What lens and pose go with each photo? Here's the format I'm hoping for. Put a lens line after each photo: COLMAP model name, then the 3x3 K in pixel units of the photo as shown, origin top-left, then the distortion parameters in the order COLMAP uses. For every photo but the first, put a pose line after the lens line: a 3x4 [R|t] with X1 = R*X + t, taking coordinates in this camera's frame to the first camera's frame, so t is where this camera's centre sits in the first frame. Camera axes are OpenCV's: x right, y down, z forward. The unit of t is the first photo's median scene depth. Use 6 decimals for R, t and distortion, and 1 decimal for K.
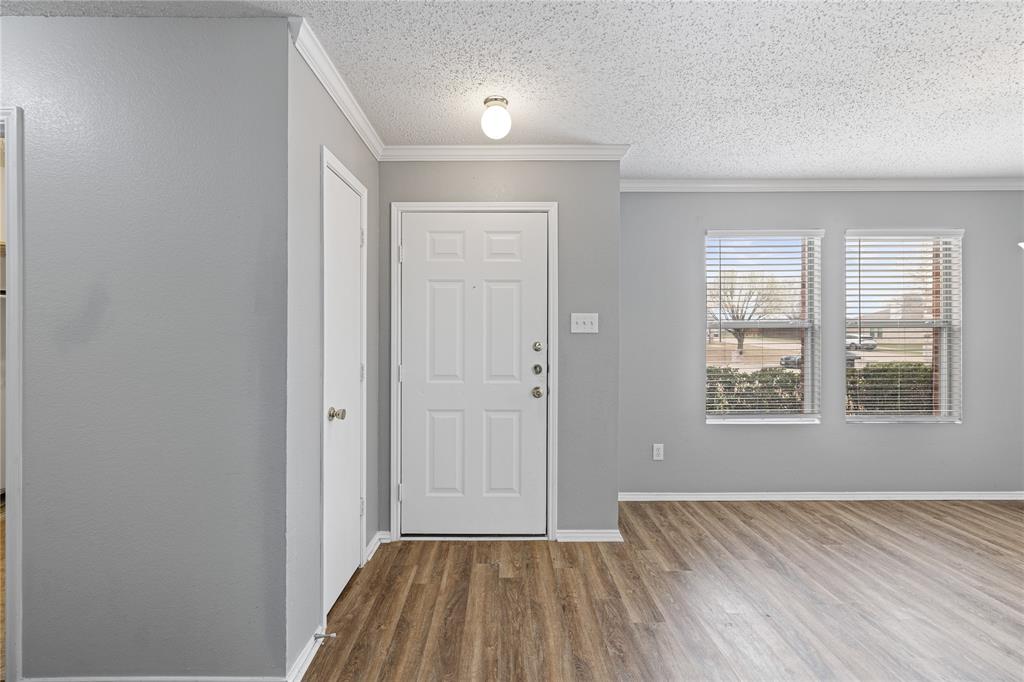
lens RADIAL K [[430.1, 0, 505.4], [0, 430.1, 333.2], [0, 0, 1]] dist [0.003209, -0.000282]
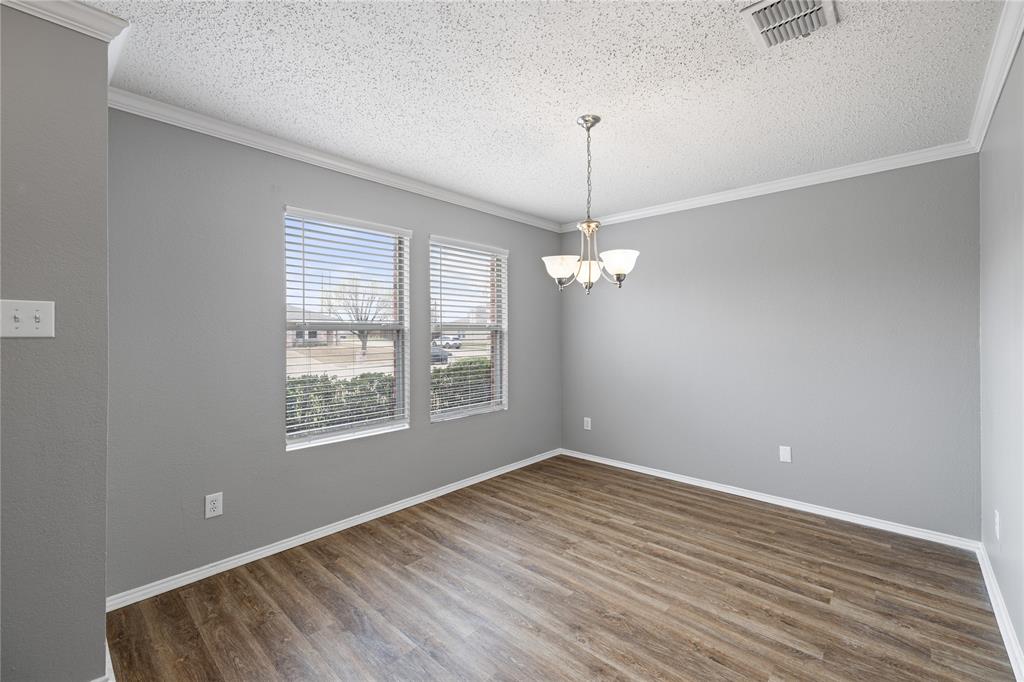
lens RADIAL K [[430.1, 0, 505.4], [0, 430.1, 333.2], [0, 0, 1]] dist [0.003209, -0.000282]
pose [[0.688991, 0.001278, 0.724769, 0.186695], [0.002977, 0.999985, -0.004593, -0.001224], [-0.724764, 0.005323, 0.688976, 0.180526]]
